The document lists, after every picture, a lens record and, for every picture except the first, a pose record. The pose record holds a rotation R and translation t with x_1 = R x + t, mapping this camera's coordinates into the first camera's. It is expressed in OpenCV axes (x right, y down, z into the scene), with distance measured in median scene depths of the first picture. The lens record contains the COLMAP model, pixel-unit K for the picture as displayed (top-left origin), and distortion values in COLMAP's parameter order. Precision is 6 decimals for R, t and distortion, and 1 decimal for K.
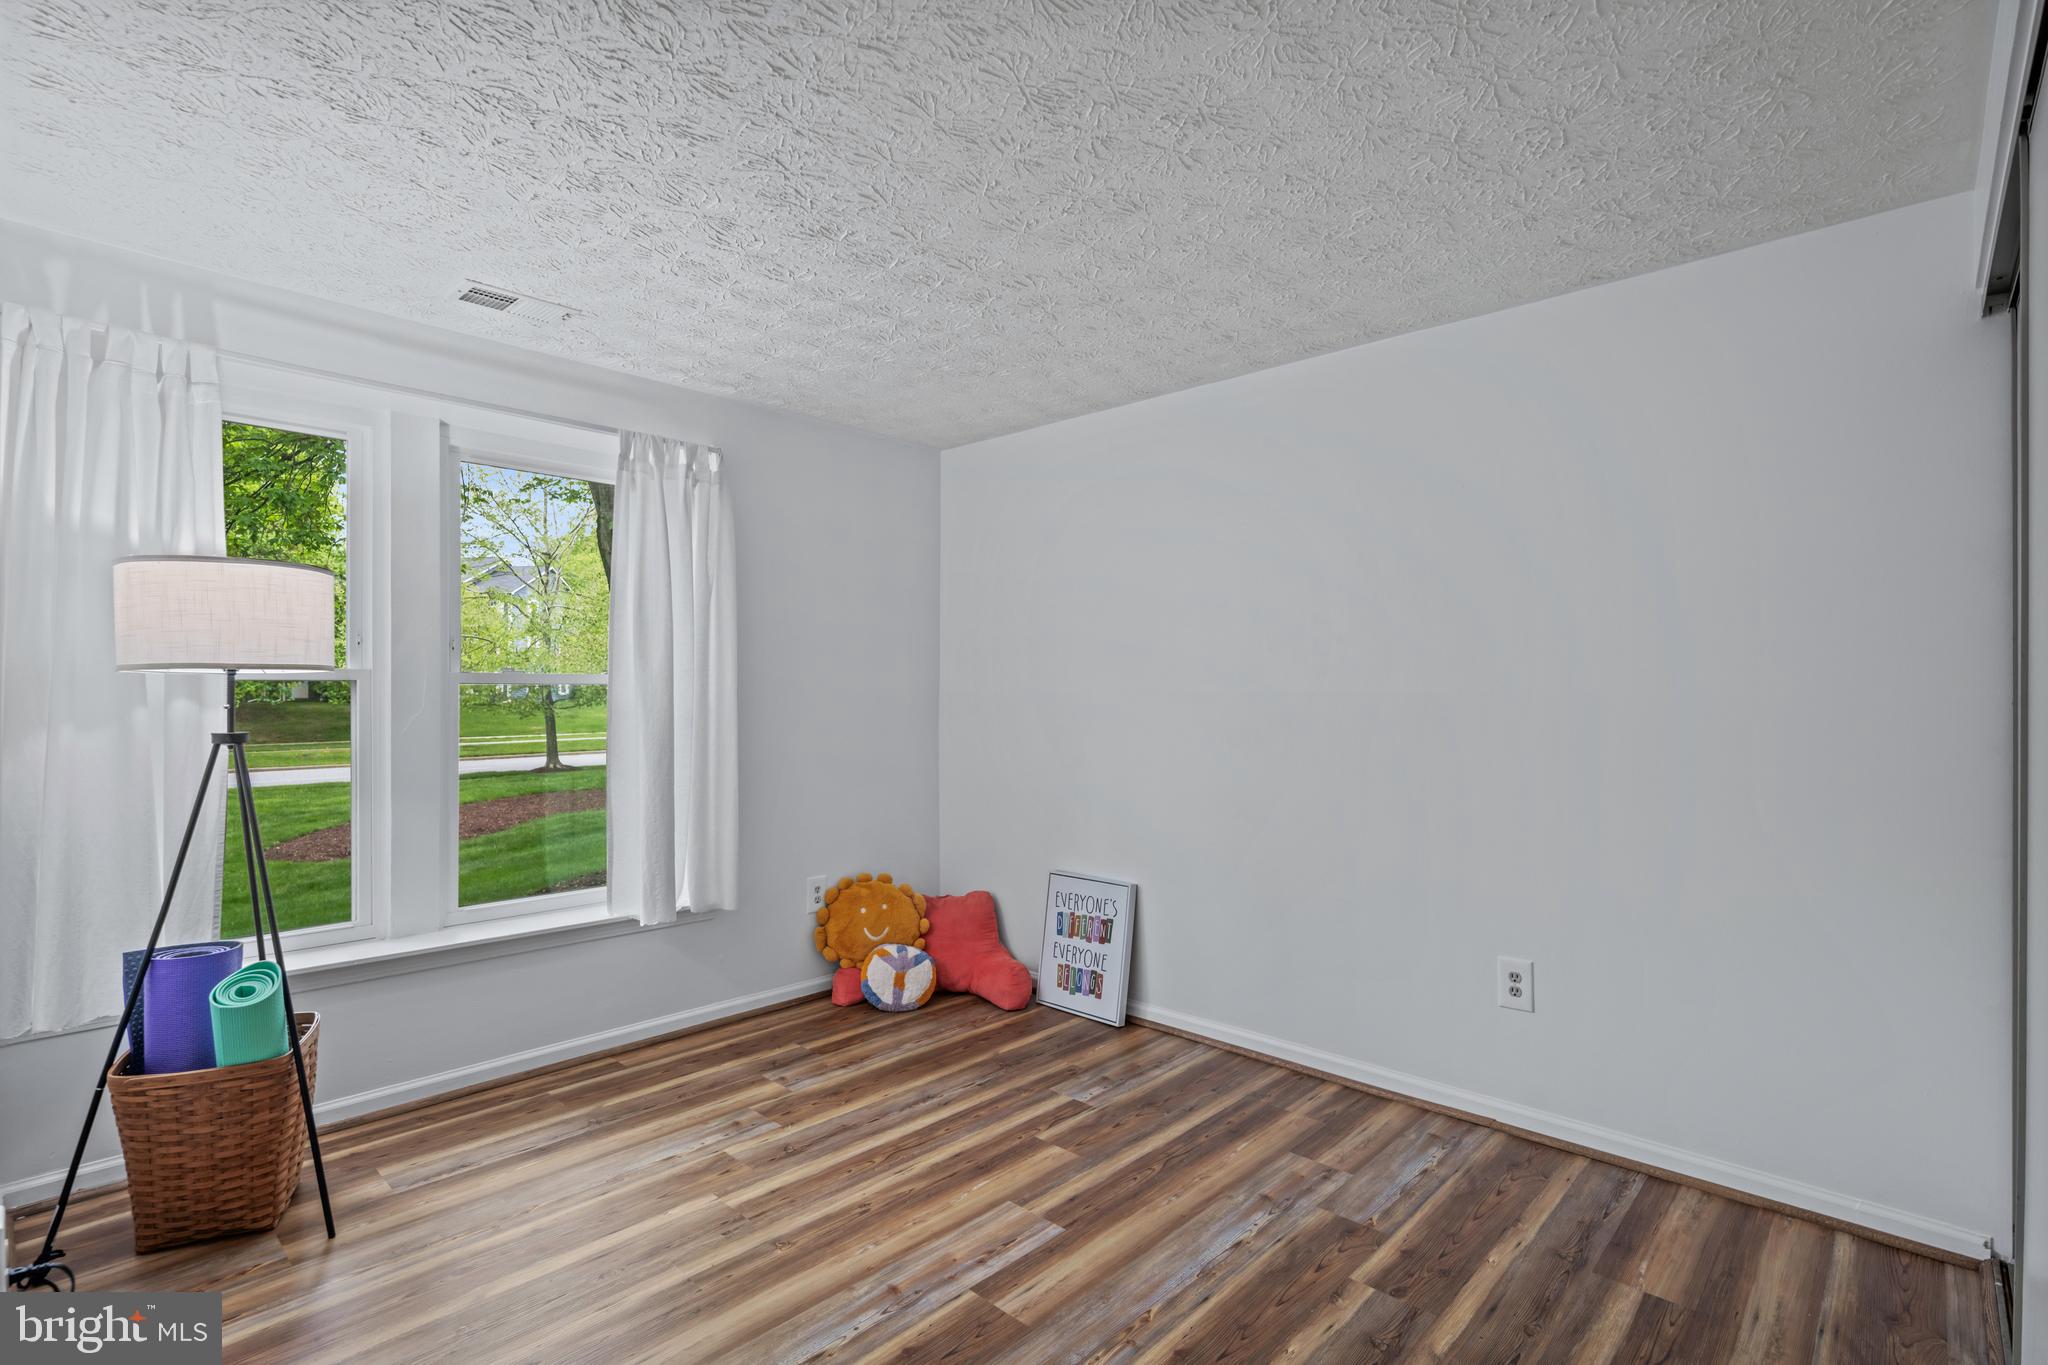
lens RADIAL K [[964.5, 0, 1024.8], [0, 964.5, 690.3], [0, 0, 1]] dist [-0.000592, 0.000903]
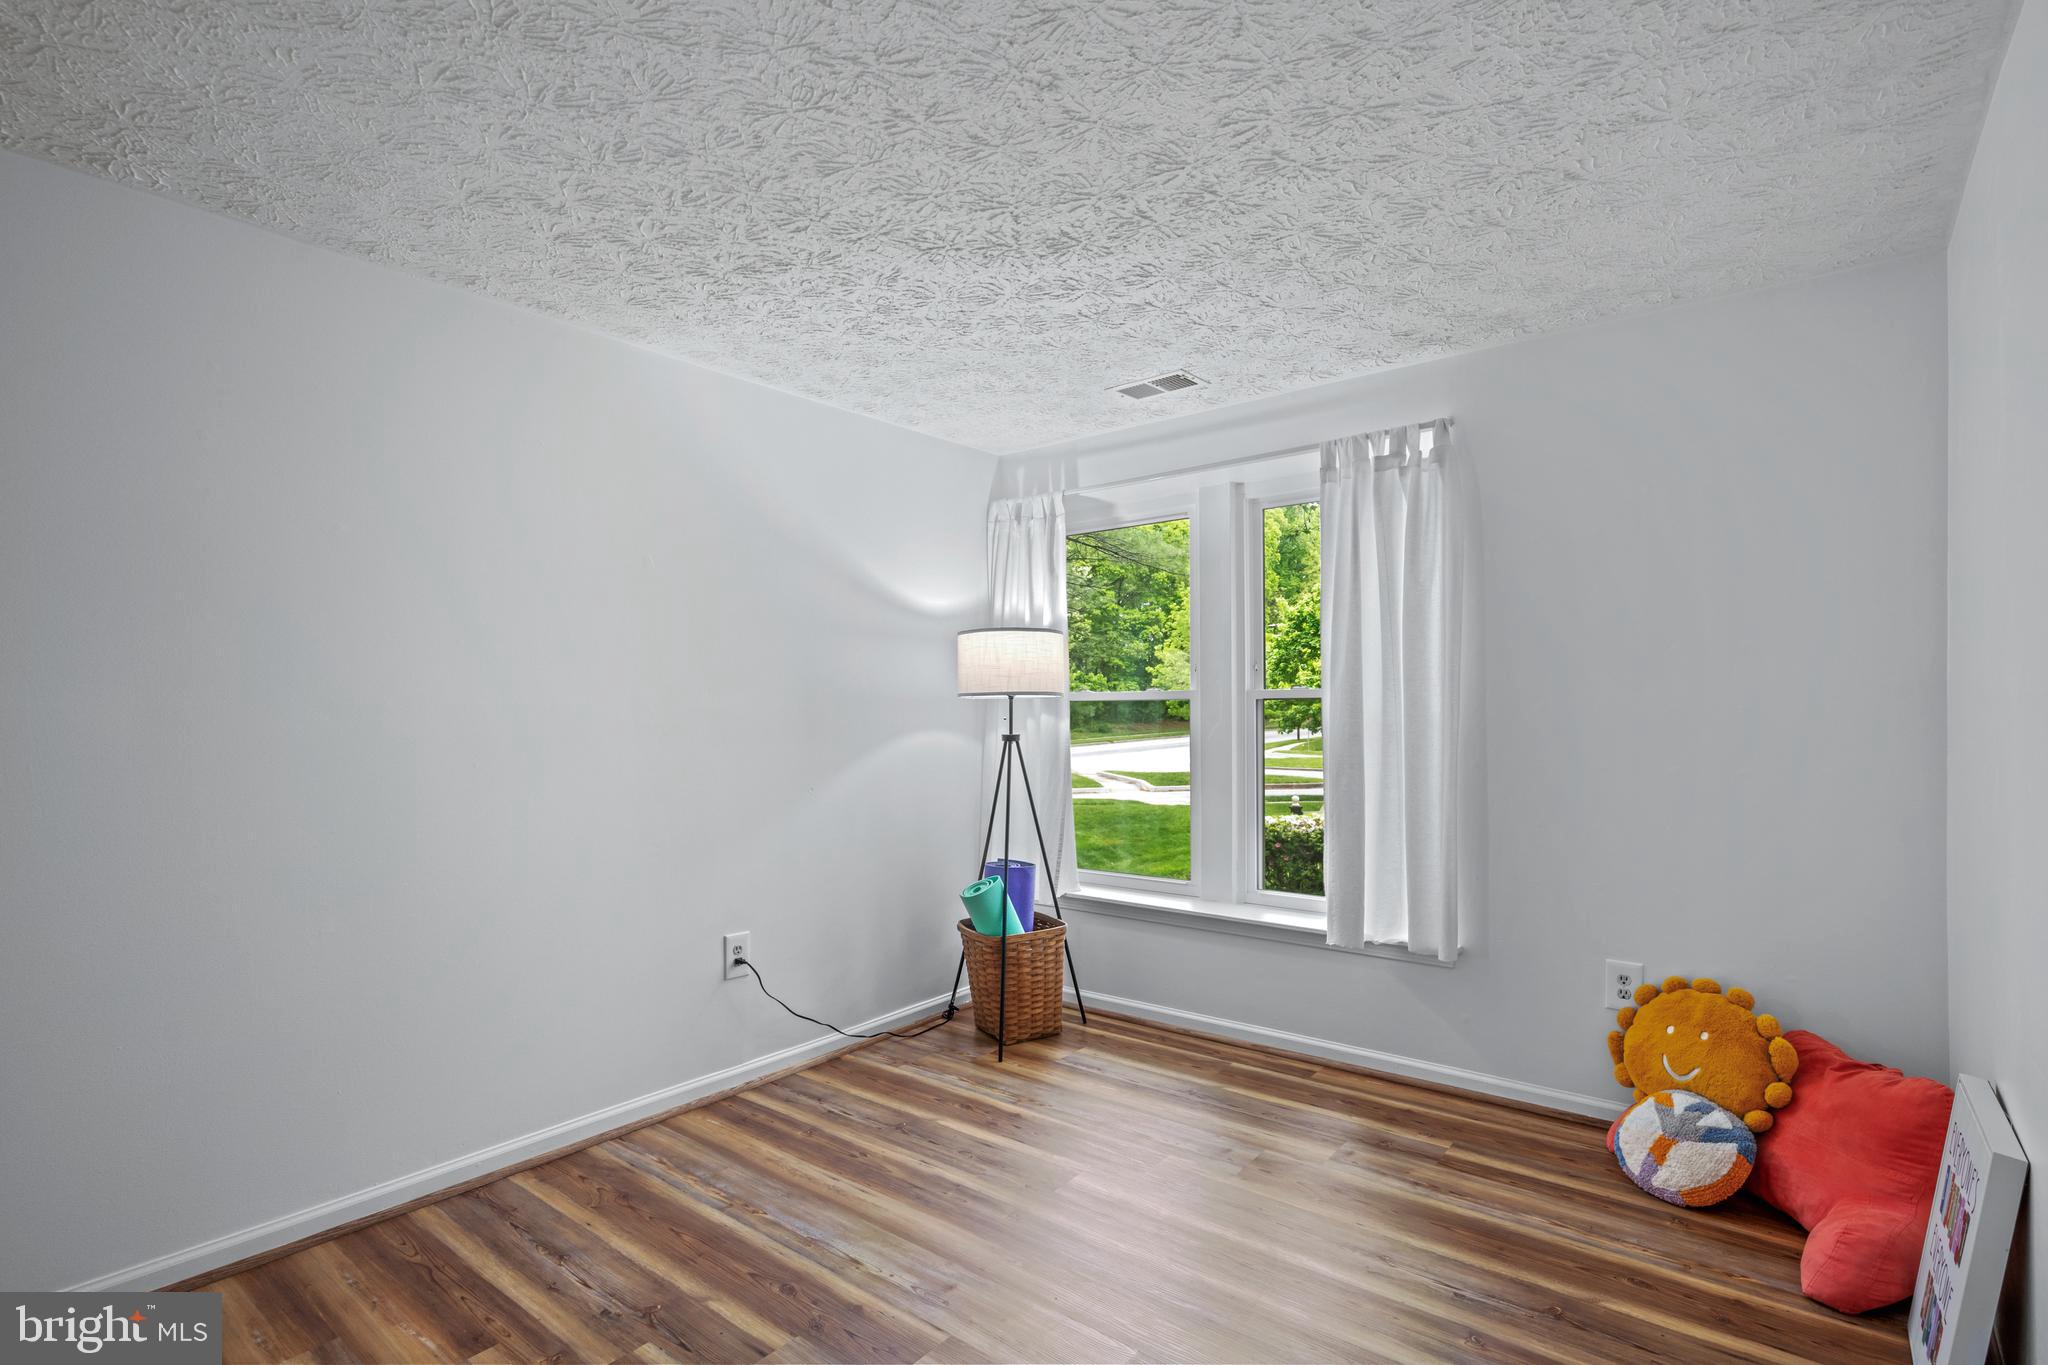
lens RADIAL K [[964.5, 0, 1054.1], [0, 964.5, 711.6], [0, 0, 1]] dist [-0.000592, 0.000903]
pose [[0.094405, -0.007370, -0.995507, 0.546945], [0.008248, 0.999944, -0.006620, 0.012474], [0.995500, -0.007586, 0.094461, 0.622689]]
